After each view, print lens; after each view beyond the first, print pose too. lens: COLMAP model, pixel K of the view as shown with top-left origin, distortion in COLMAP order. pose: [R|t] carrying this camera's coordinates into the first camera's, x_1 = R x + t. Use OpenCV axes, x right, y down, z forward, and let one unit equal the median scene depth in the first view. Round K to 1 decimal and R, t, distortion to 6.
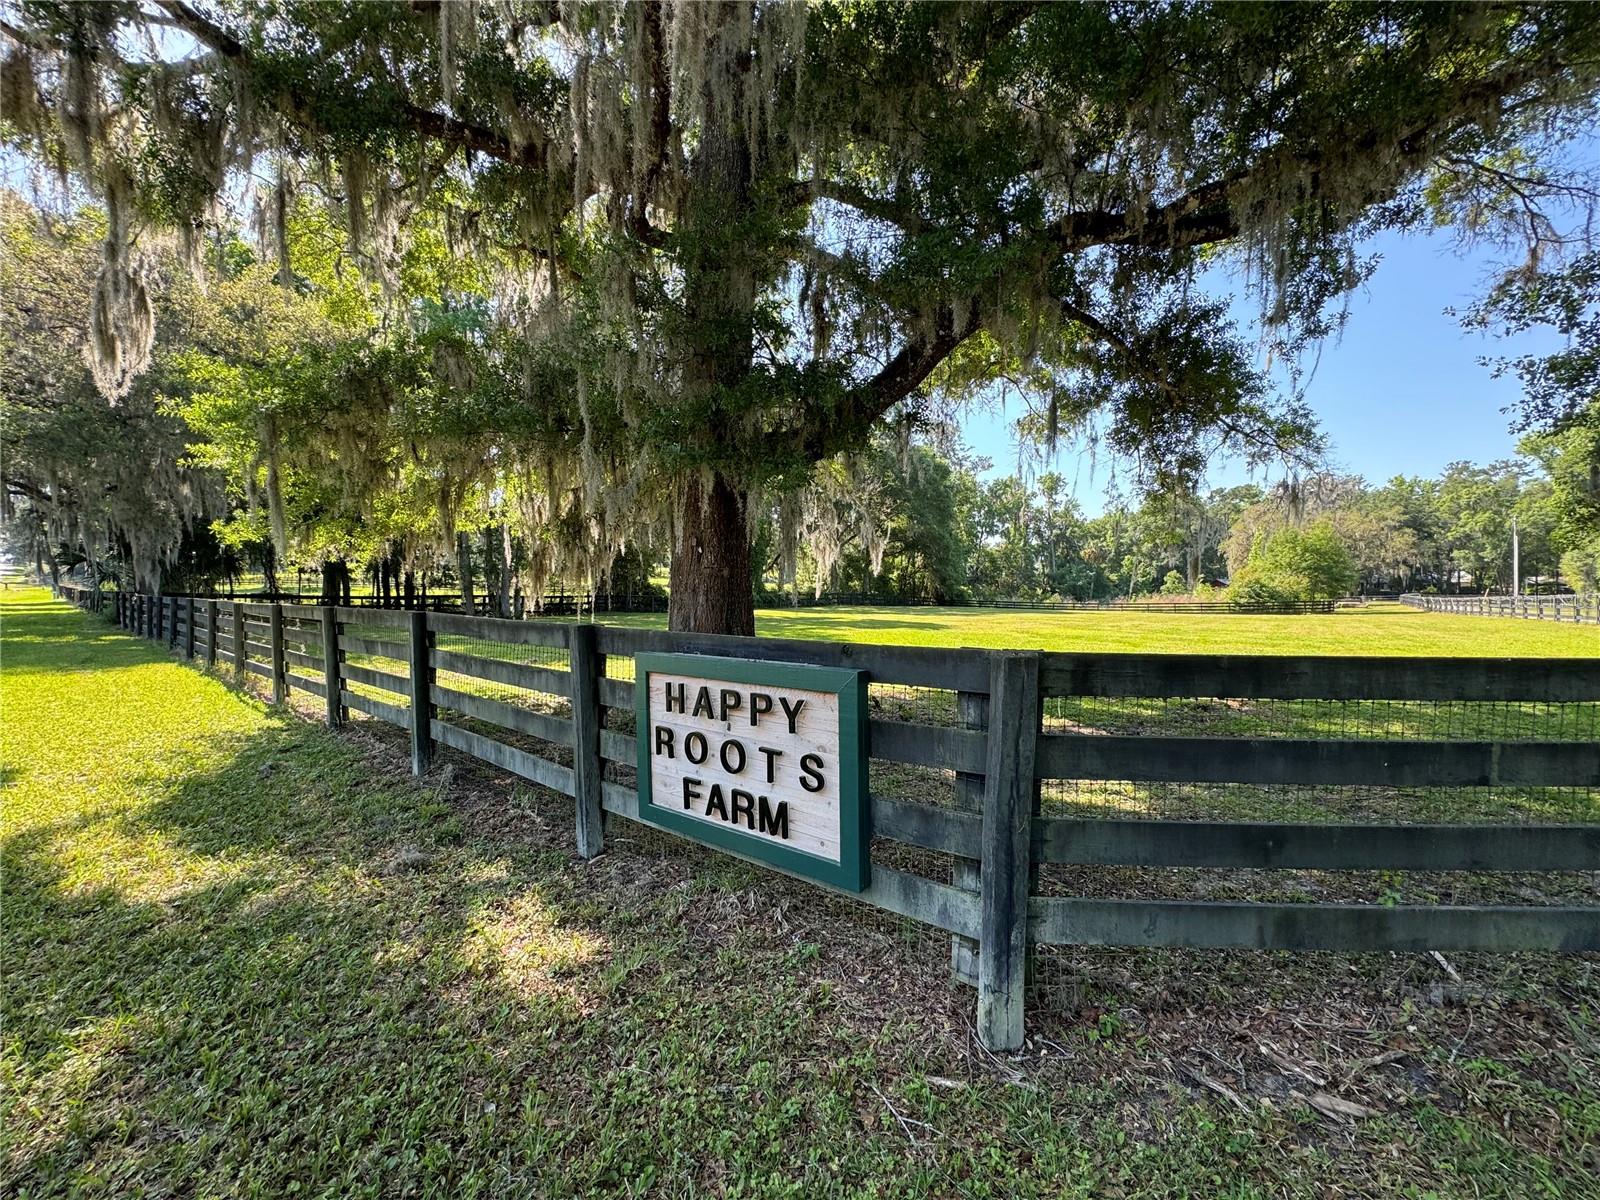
lens RADIAL K [[636.5, 0, 800.2], [0, 636.5, 602.3], [0, 0, 1]] dist [-0.001286, 0.000993]
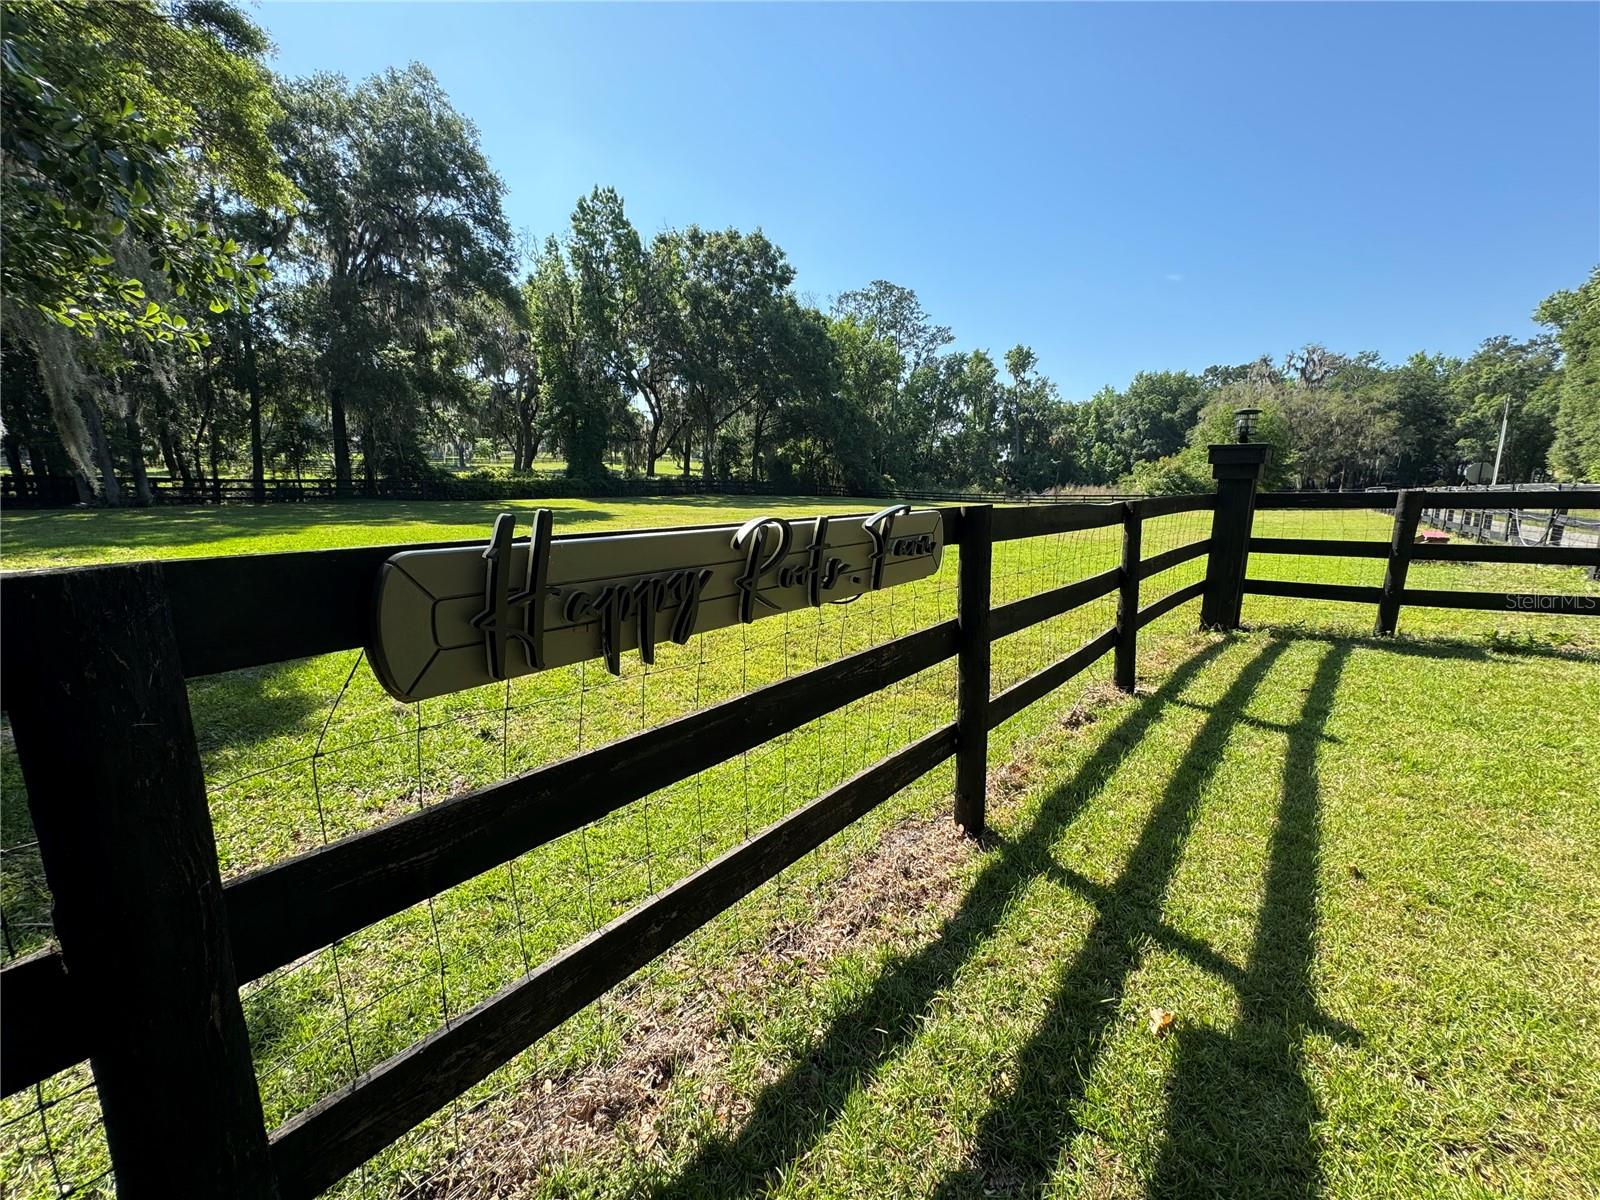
lens RADIAL K [[636.5, 0, 799.6], [0, 636.5, 599.4], [0, 0, 1]] dist [-0.001286, 0.000993]
pose [[0.999627, 0.013548, -0.023720, 1.627430], [-0.009369, 0.985716, 0.168158, -0.004378], [0.025660, -0.167873, 0.985475, 0.713475]]
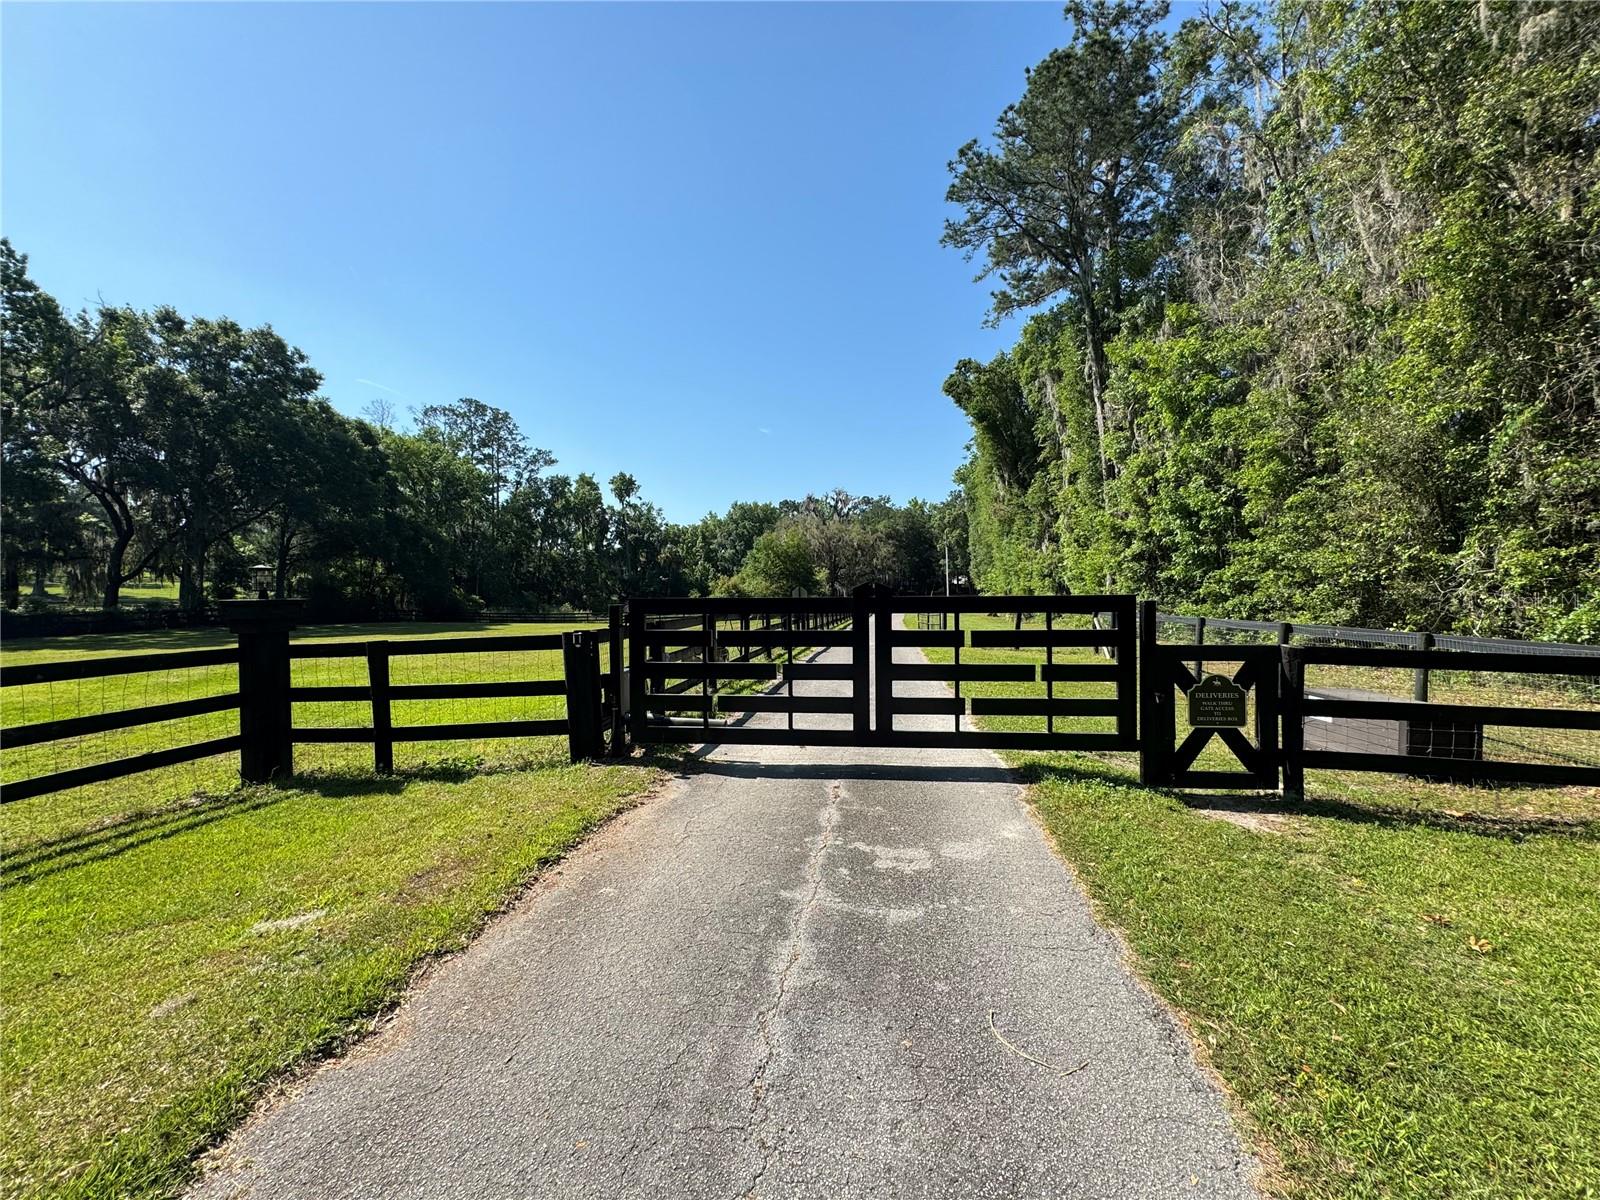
lens RADIAL K [[636.5, 0, 799.3], [0, 636.5, 602.8], [0, 0, 1]] dist [-0.001286, 0.000993]
pose [[0.874365, -0.022865, 0.484729, 2.338619], [0.025737, 0.999668, 0.000730, -0.042848], [-0.484585, 0.011837, 0.874664, 0.503393]]
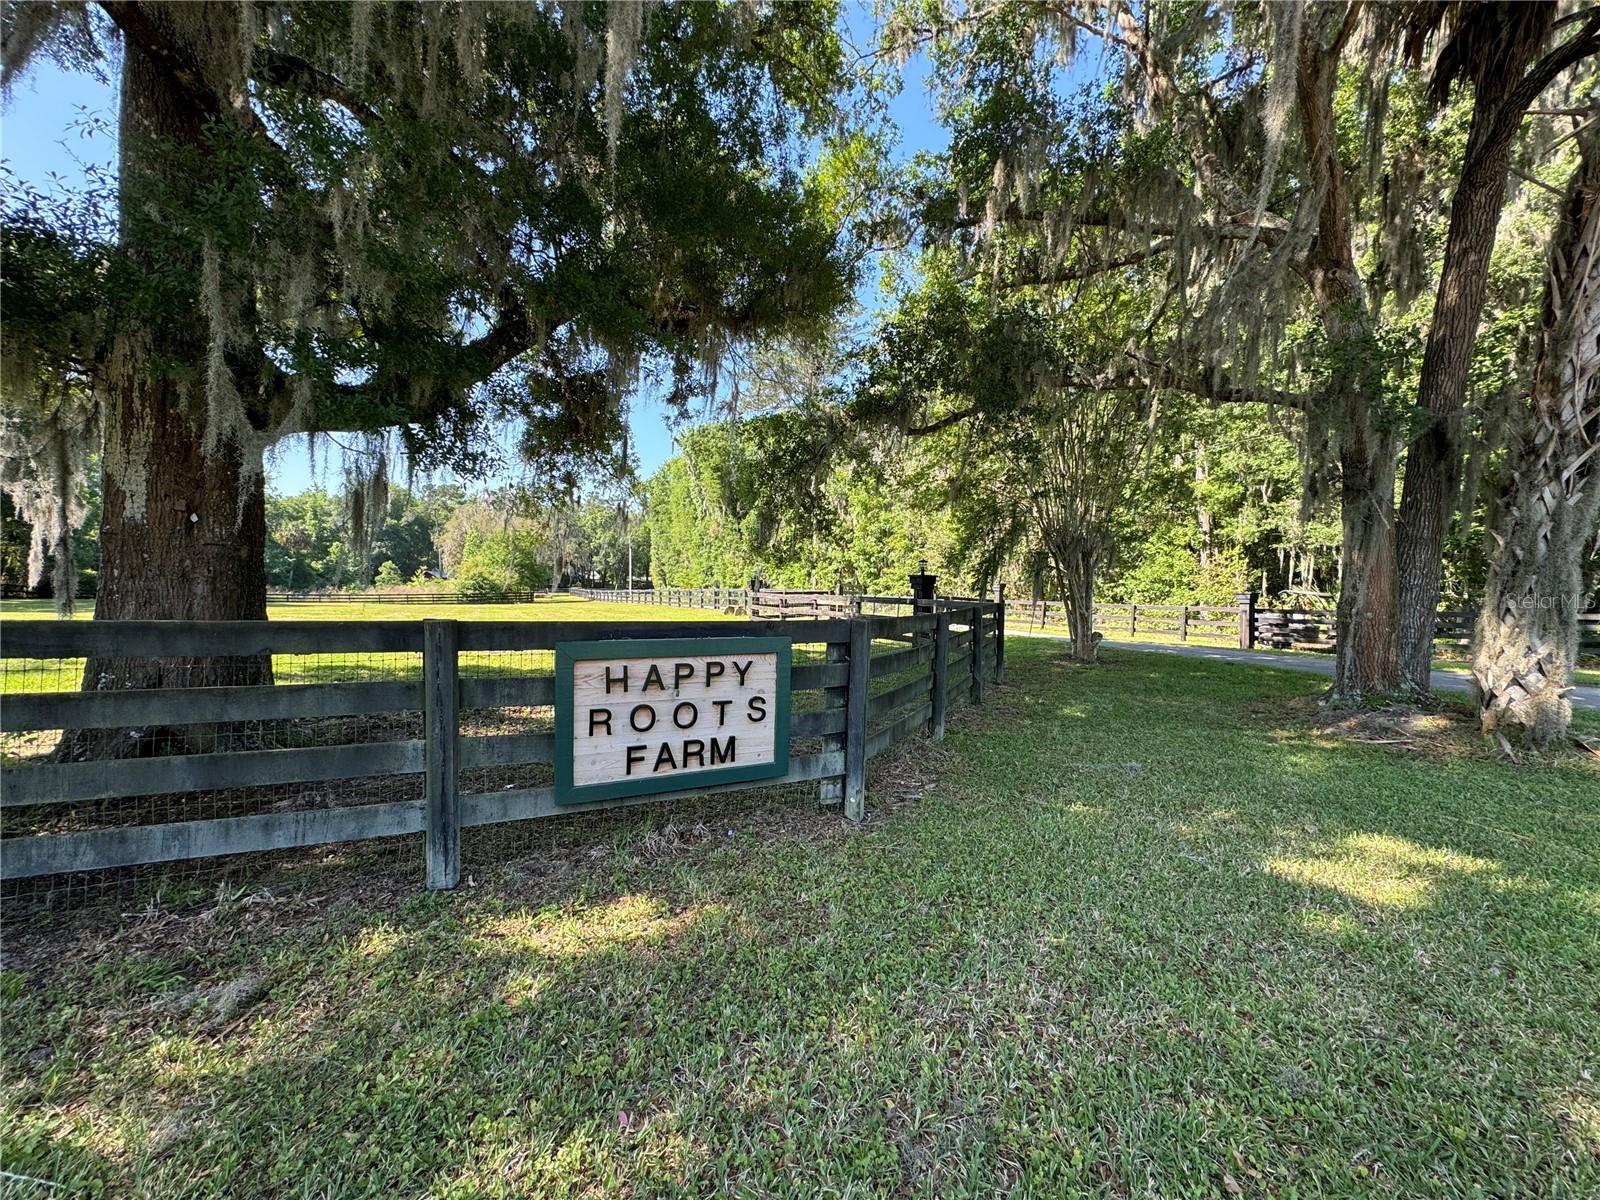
lens RADIAL K [[636.5, 0, 800.7], [0, 636.5, 597.9], [0, 0, 1]] dist [-0.001286, 0.000993]
pose [[0.426261, -0.005622, 0.904583, -0.401926], [-0.000624, 0.999979, 0.006509, -0.000478], [-0.904600, -0.003339, 0.426249, 0.086513]]
